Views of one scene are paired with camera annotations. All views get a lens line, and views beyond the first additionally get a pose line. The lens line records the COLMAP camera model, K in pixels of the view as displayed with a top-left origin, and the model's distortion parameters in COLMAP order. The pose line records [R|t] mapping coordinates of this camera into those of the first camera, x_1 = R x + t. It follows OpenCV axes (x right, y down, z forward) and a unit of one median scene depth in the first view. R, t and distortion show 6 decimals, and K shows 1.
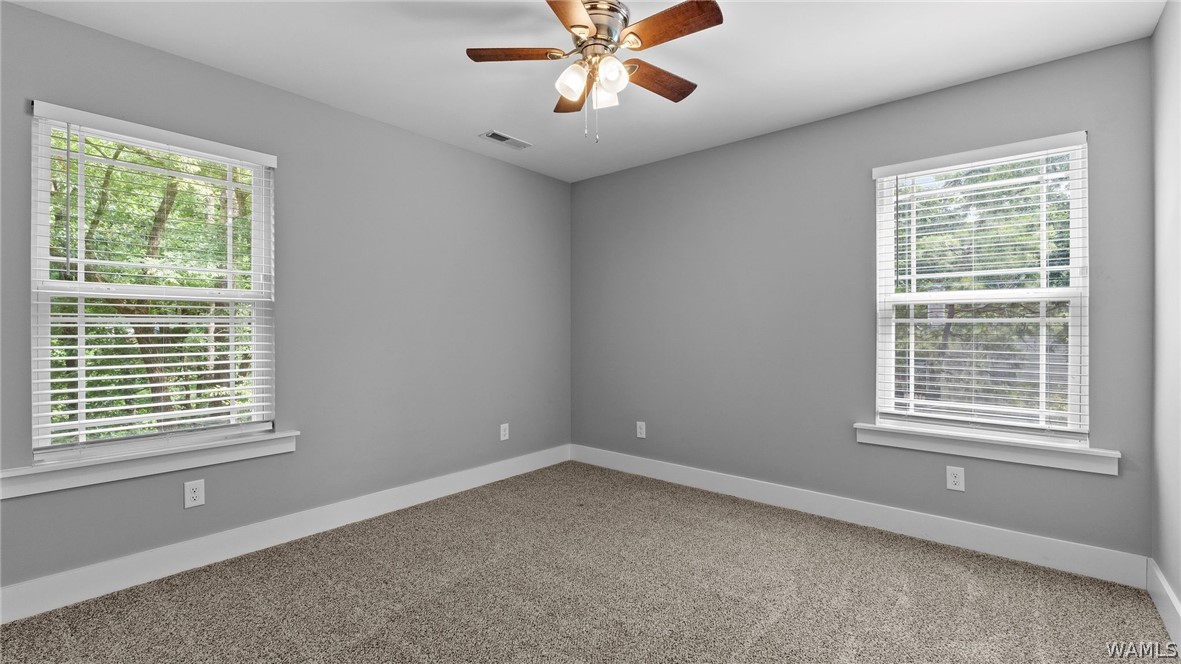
lens RADIAL K [[507.6, 0, 563.4], [0, 507.6, 329.8], [0, 0, 1]] dist [-0.000266, -0.014968]
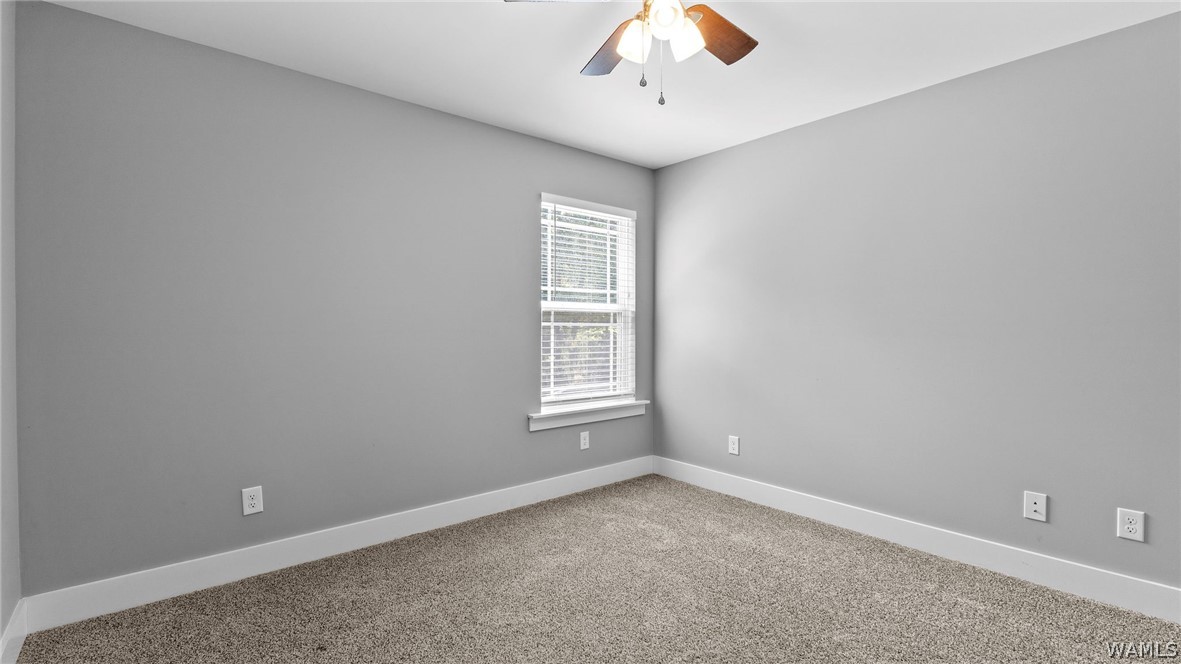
lens RADIAL K [[529.4, 0, 603.7], [0, 529.4, 330.7], [0, 0, 1]] dist [-0.001670, -0.000427]
pose [[0.123343, -0.005236, 0.992350, -0.601865], [0.002233, 0.999985, 0.004999, -0.007780], [-0.992362, 0.001599, 0.123353, 0.741190]]
